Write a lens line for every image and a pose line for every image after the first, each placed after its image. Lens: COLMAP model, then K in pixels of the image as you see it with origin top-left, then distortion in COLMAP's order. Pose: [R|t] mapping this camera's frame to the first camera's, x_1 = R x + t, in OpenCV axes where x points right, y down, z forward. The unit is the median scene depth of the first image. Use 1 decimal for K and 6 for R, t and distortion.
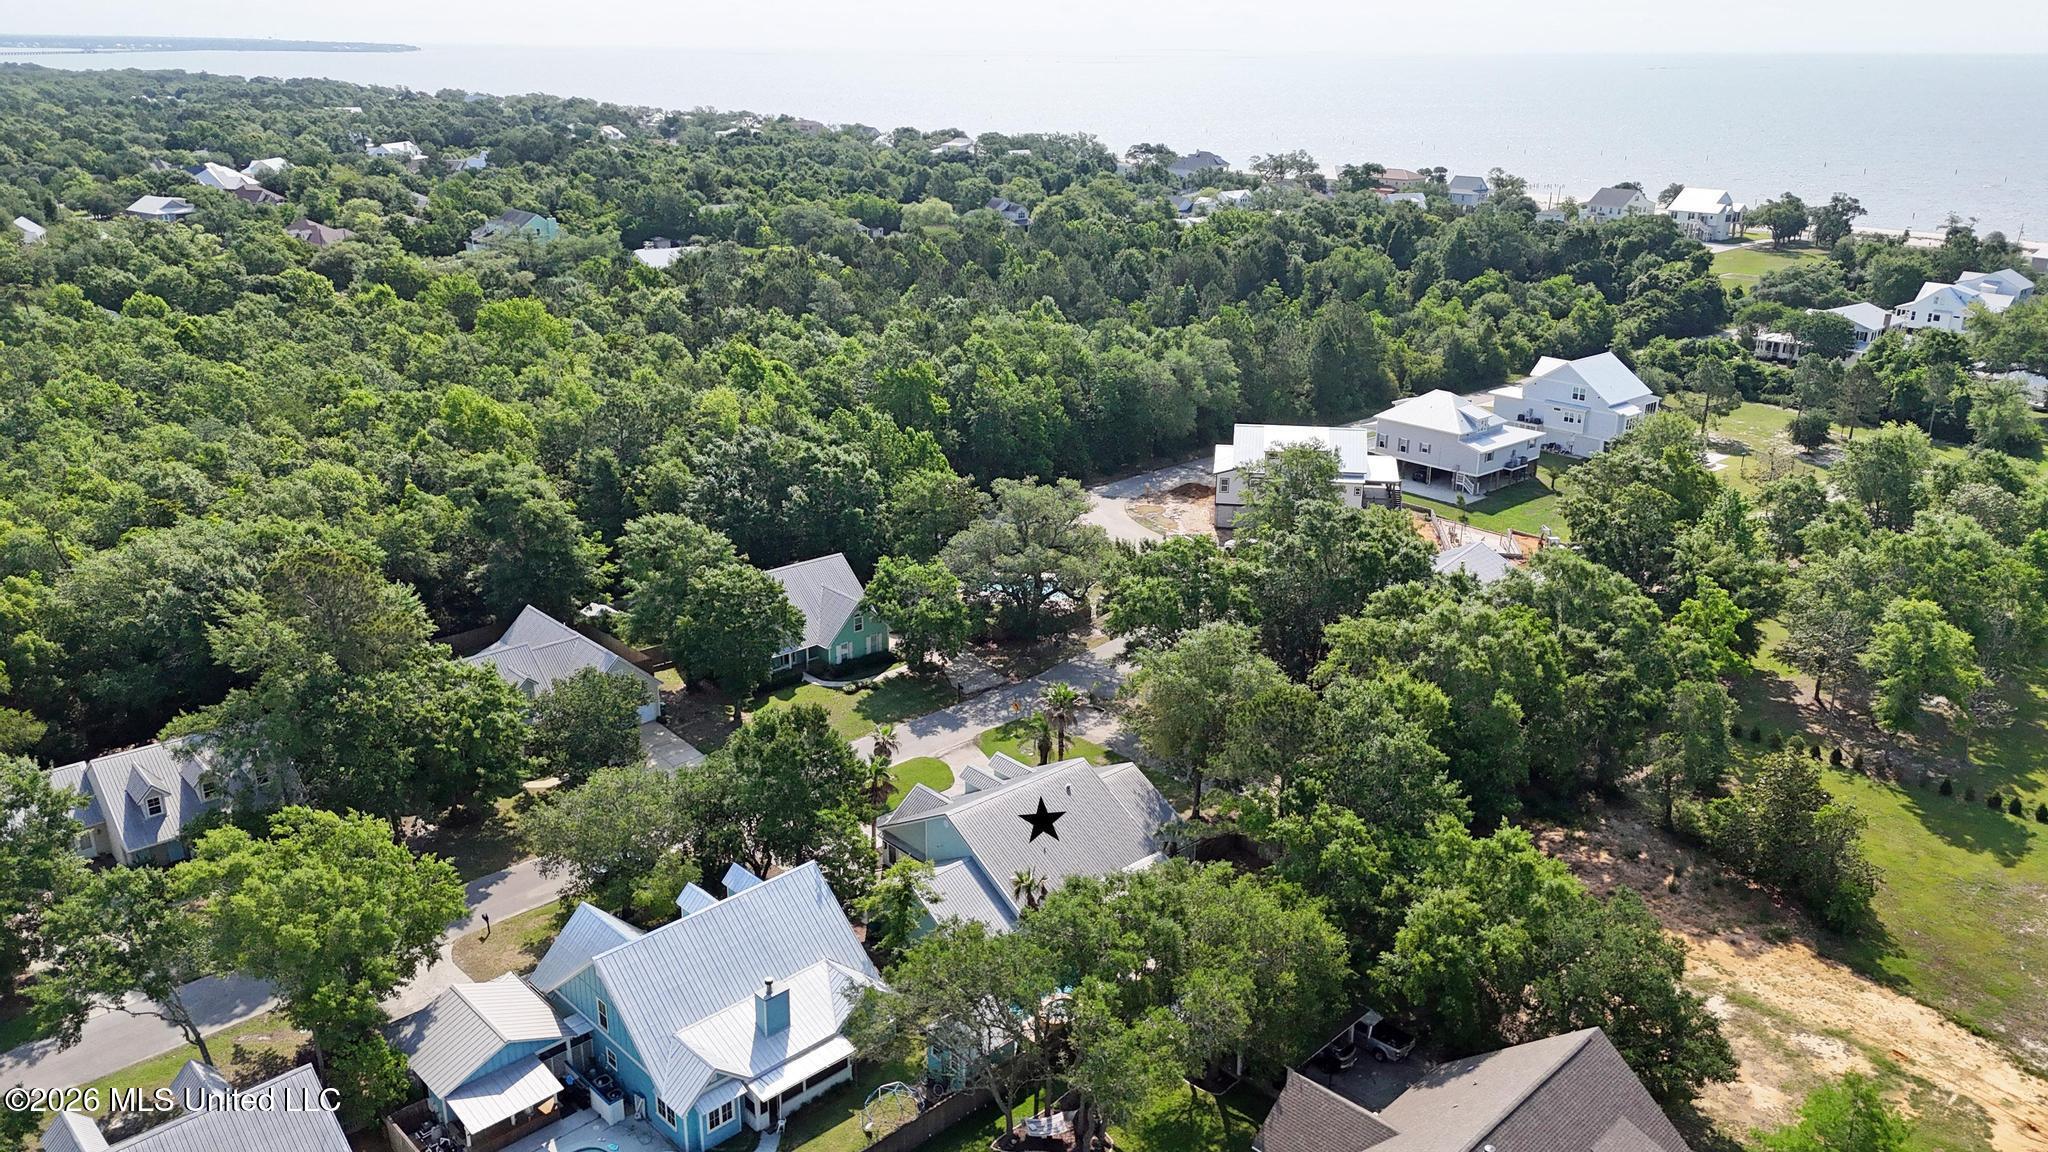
lens RADIAL K [[1521.8, 0, 1024.0], [0, 1521.8, 576.0], [0, 0, 1]] dist [0.045400, -0.007706]
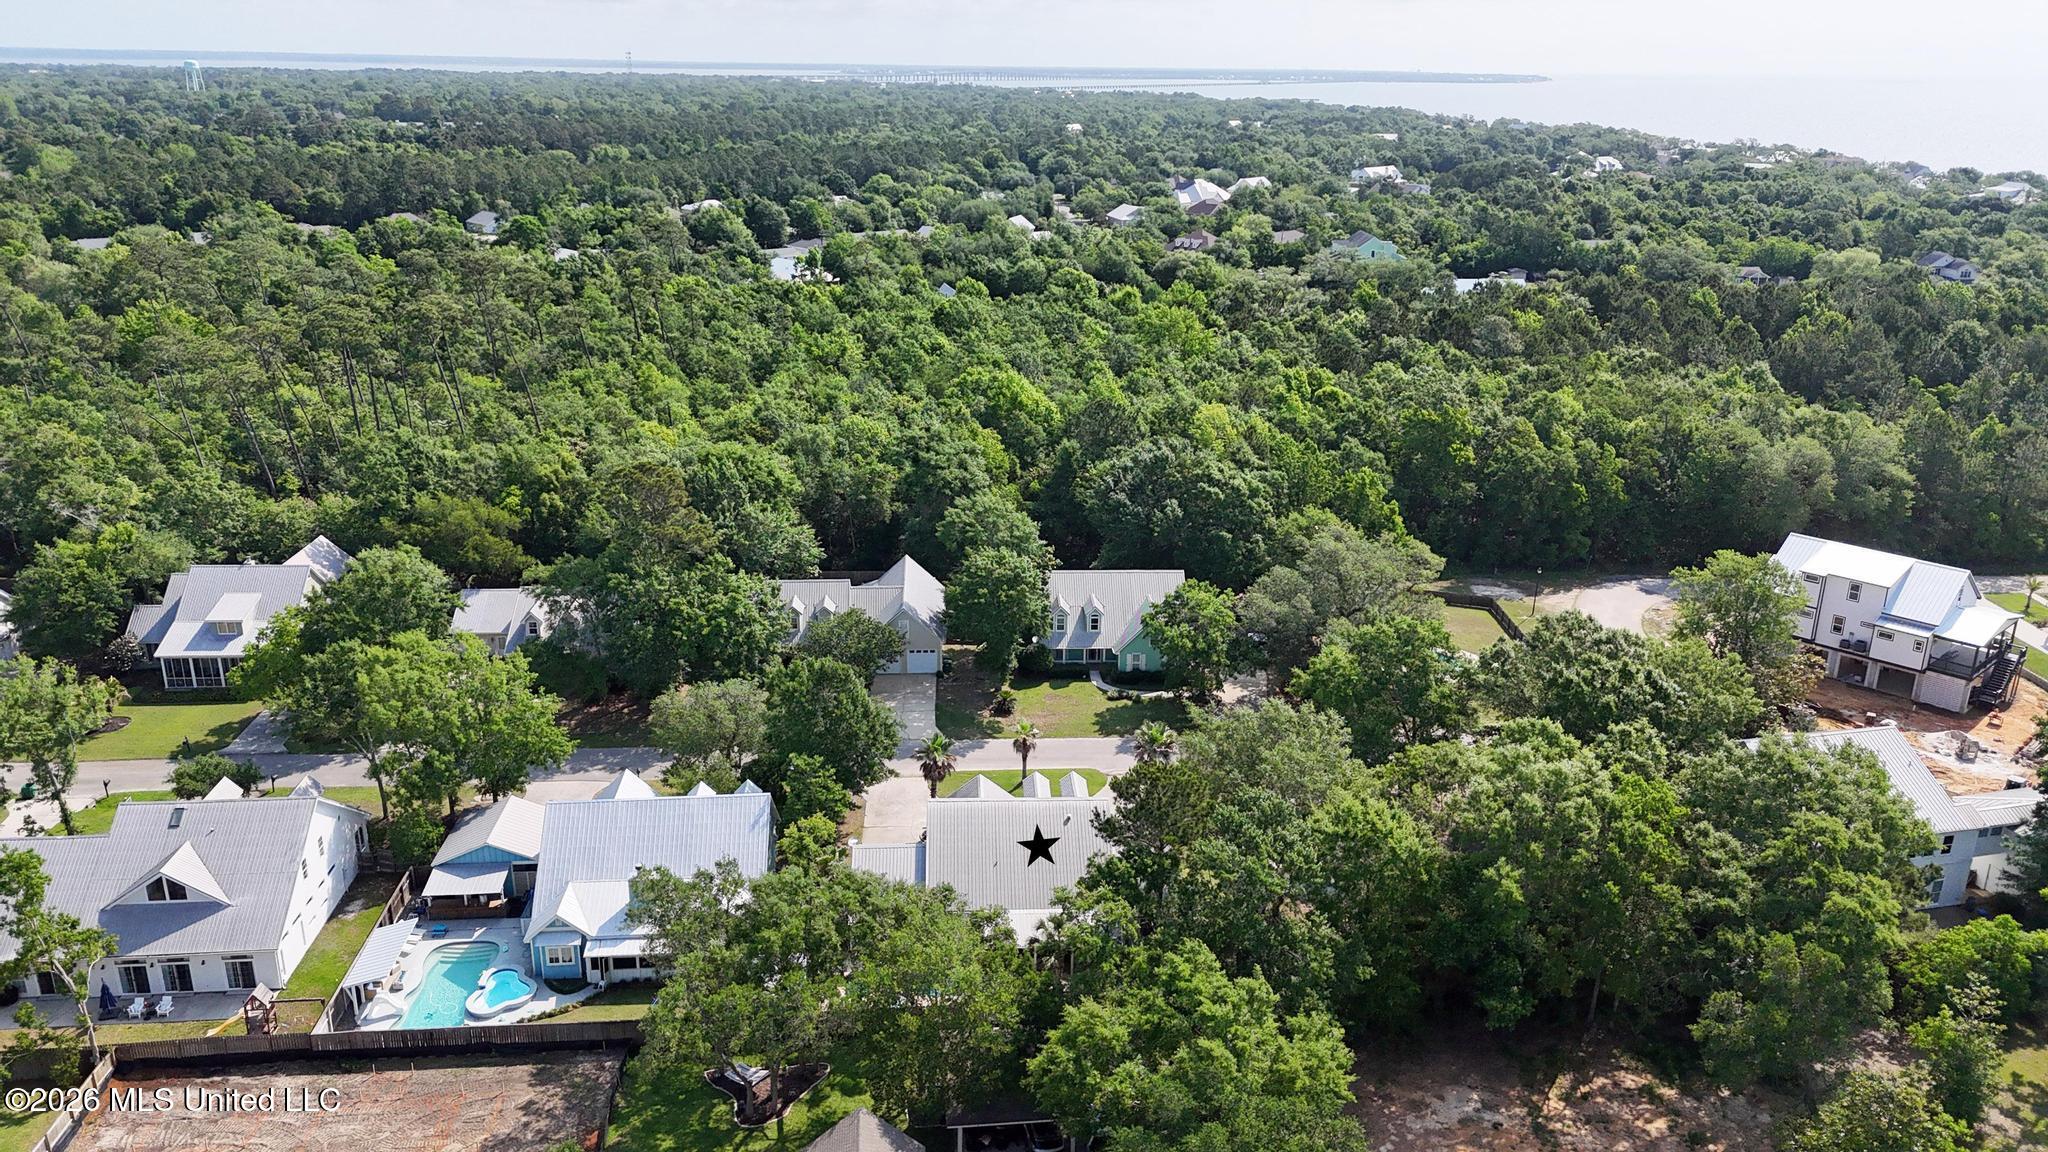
lens RADIAL K [[1521.8, 0, 1024.0], [0, 1521.8, 576.0], [0, 0, 1]] dist [0.045400, -0.007706]
pose [[0.768506, 0.204456, -0.606298, 0.427687], [-0.215423, 0.974930, 0.055710, -0.046283], [0.602488, 0.087797, 0.793284, 0.143102]]
